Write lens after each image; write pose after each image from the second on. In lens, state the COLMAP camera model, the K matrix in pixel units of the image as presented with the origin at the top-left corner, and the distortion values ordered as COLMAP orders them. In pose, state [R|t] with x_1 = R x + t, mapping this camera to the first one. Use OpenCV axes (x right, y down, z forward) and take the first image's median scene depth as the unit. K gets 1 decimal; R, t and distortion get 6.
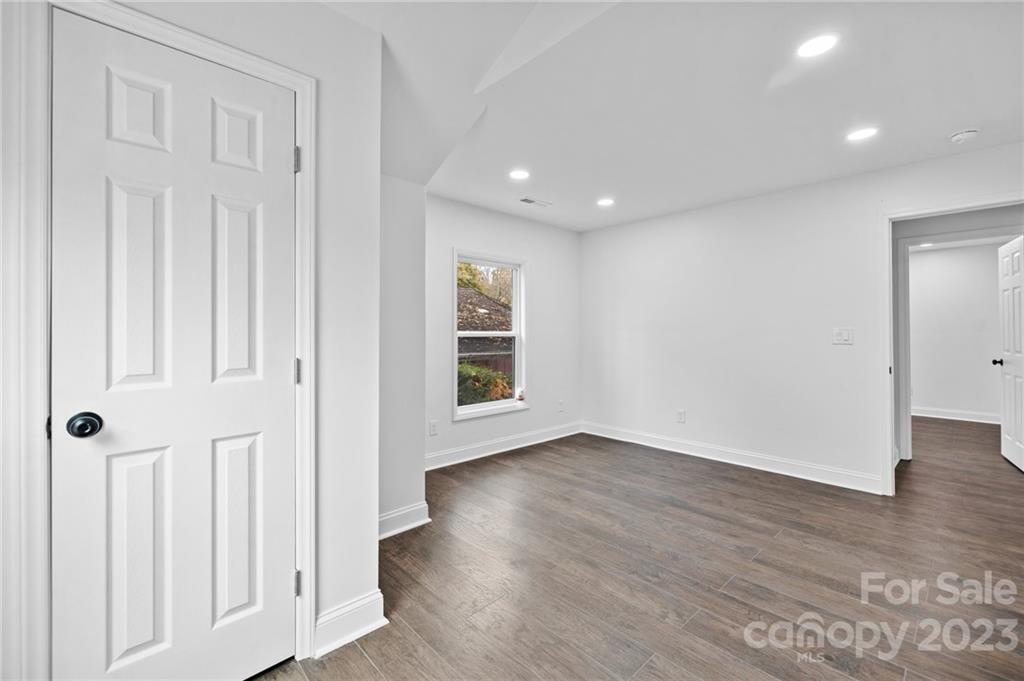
lens RADIAL K [[452.5, 0, 487.9], [0, 452.5, 333.3], [0, 0, 1]] dist [0.021630, -0.000135]
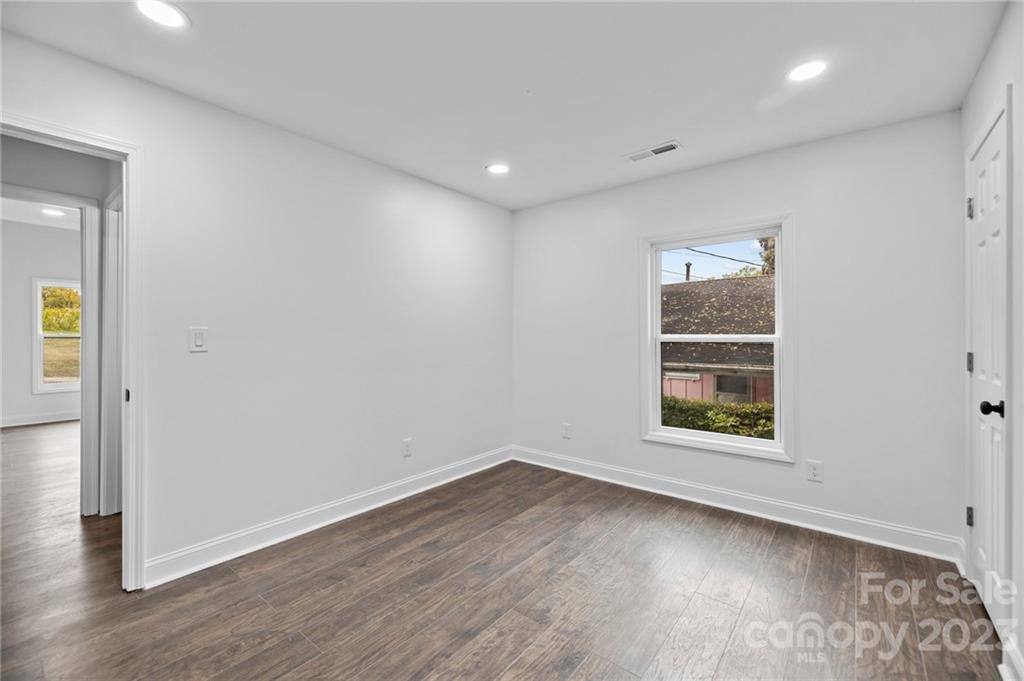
lens RADIAL K [[415.6, 0, 512.0], [0, 415.6, 340.5], [0, 0, 1]] dist [0.001196, 0.000012]
pose [[0.155392, 0.005451, -0.987838, 0.869211], [-0.002020, 0.999984, 0.005200, 0.002770], [0.987851, 0.001187, 0.155401, 0.827503]]
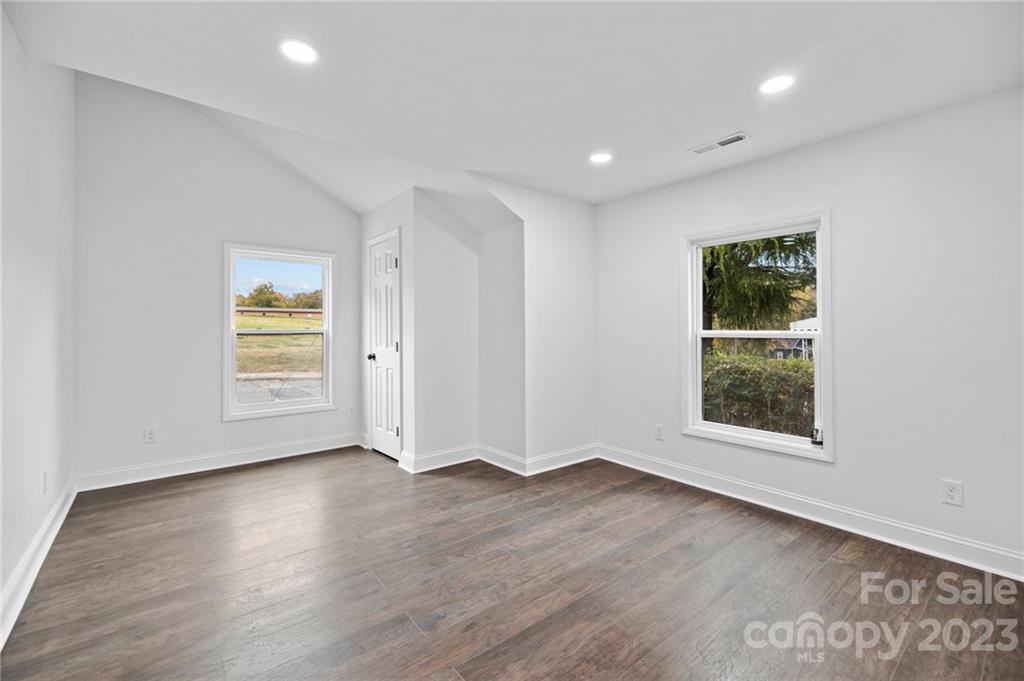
lens RADIAL K [[430.4, 0, 512.0], [0, 430.4, 340.5], [0, 0, 1]] dist [0.000542, 0.000065]
pose [[-0.070619, 0.016386, -0.997369, 1.011200], [-0.003513, 0.999855, 0.016676, 0.002550], [0.997497, 0.004681, -0.070551, 0.955273]]
